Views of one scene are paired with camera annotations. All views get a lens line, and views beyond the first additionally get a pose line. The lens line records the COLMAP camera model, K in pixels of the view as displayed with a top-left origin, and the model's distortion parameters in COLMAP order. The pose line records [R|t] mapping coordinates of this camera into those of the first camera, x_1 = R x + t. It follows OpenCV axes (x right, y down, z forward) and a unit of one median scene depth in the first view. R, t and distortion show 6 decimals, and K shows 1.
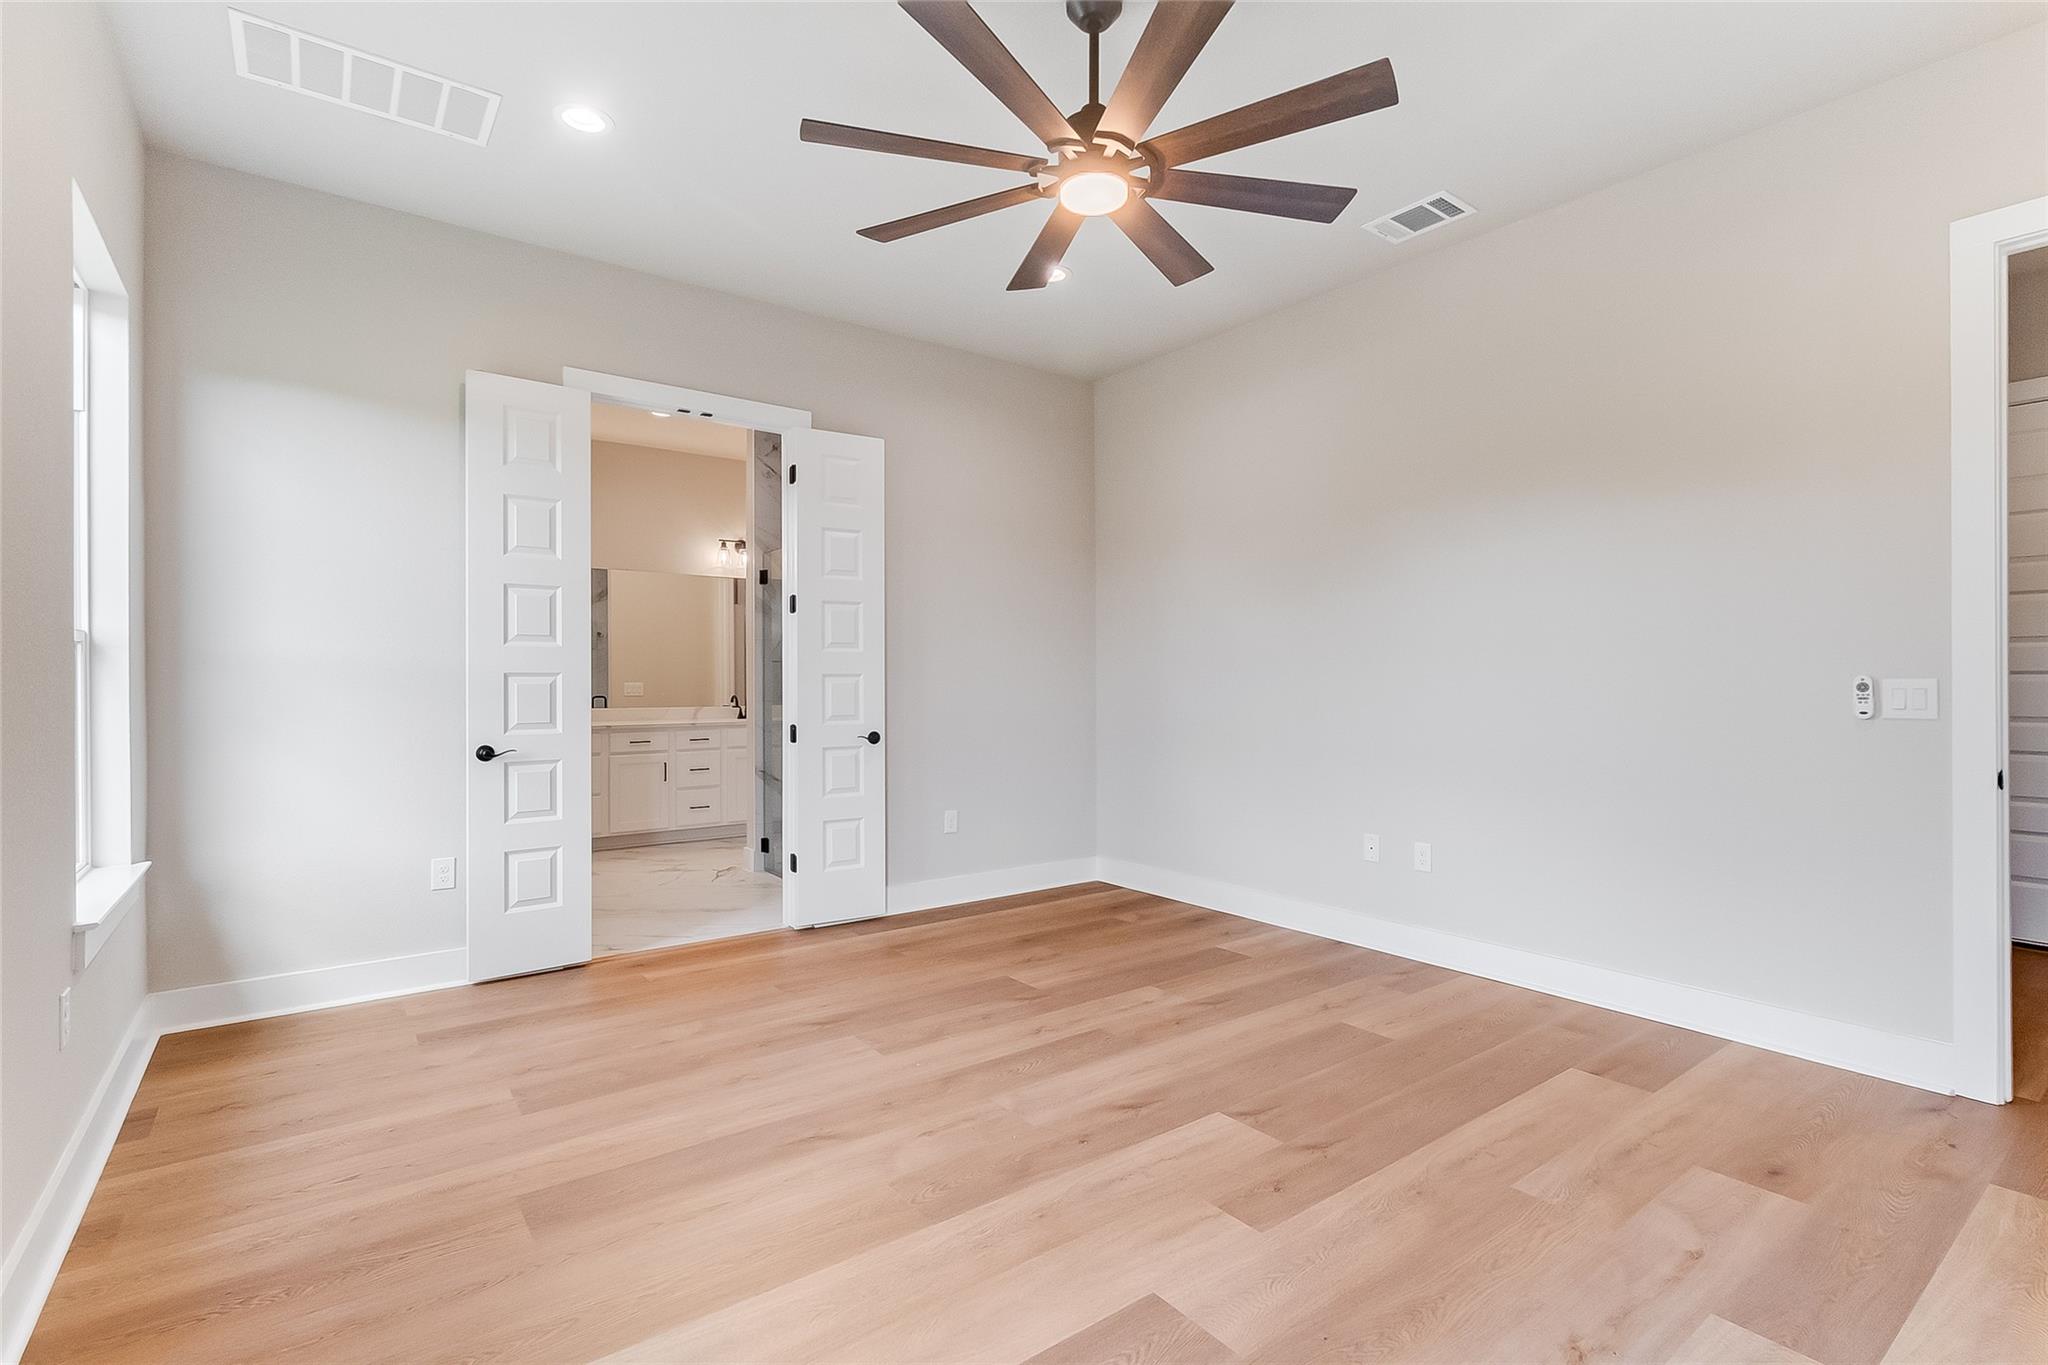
lens RADIAL K [[964.4, 0, 1024.0], [0, 964.4, 682.5], [0, 0, 1]] dist [-0.002746, -0.000027]
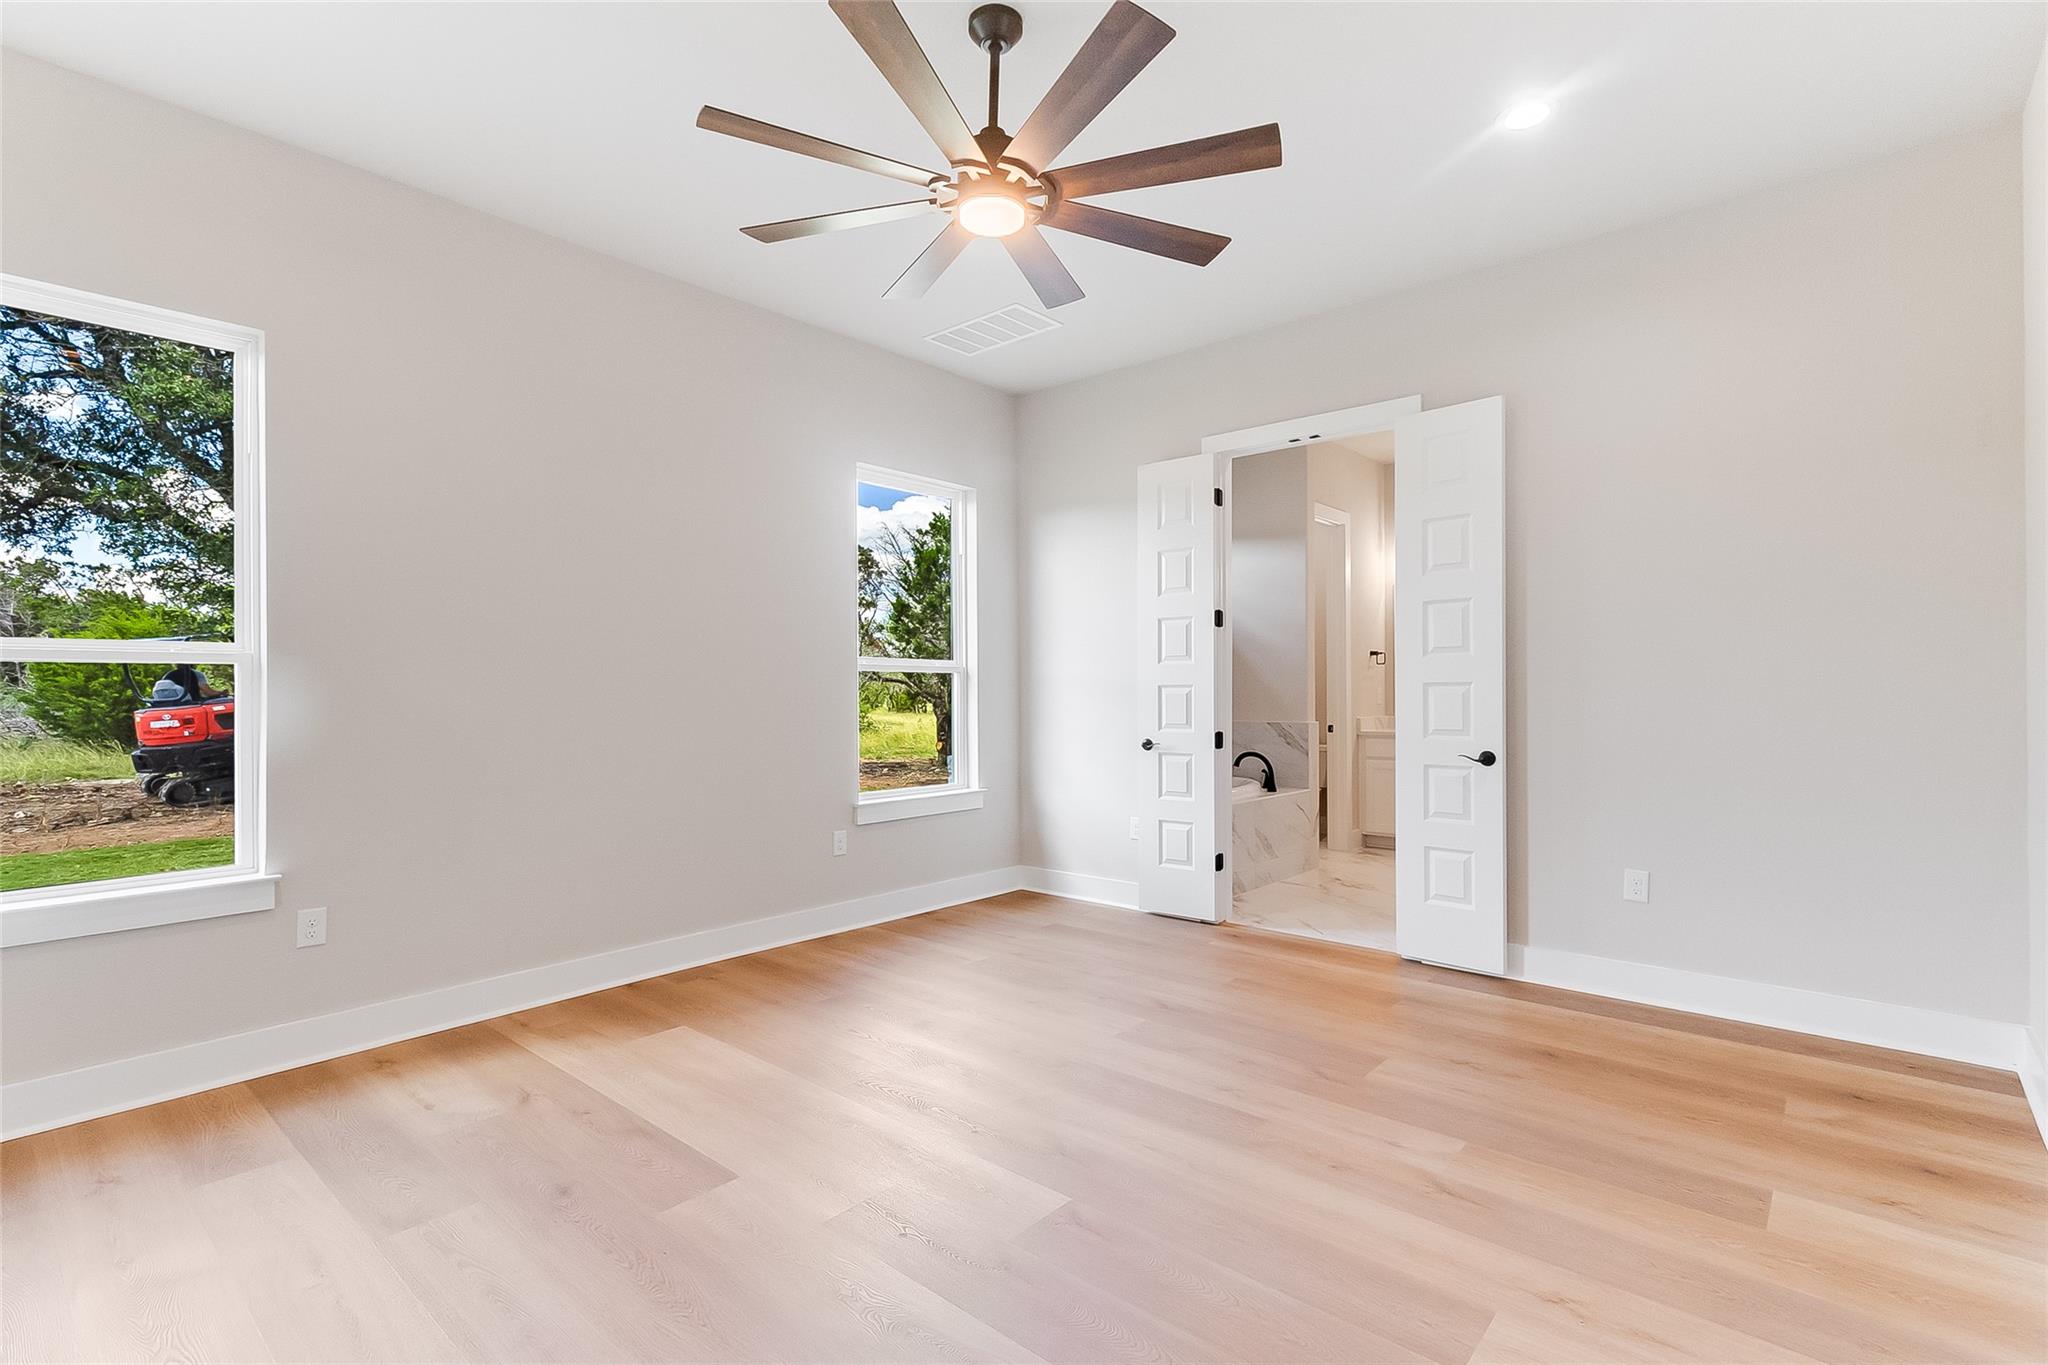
lens RADIAL K [[950.0, 0, 1020.0], [0, 950.0, 692.0], [0, 0, 1]] dist [0.024165, 0.000120]
pose [[0.195768, -0.001775, -0.980649, 0.734068], [0.002448, 0.999996, -0.001321, 0.000419], [0.980647, -0.002142, 0.195772, 0.568811]]
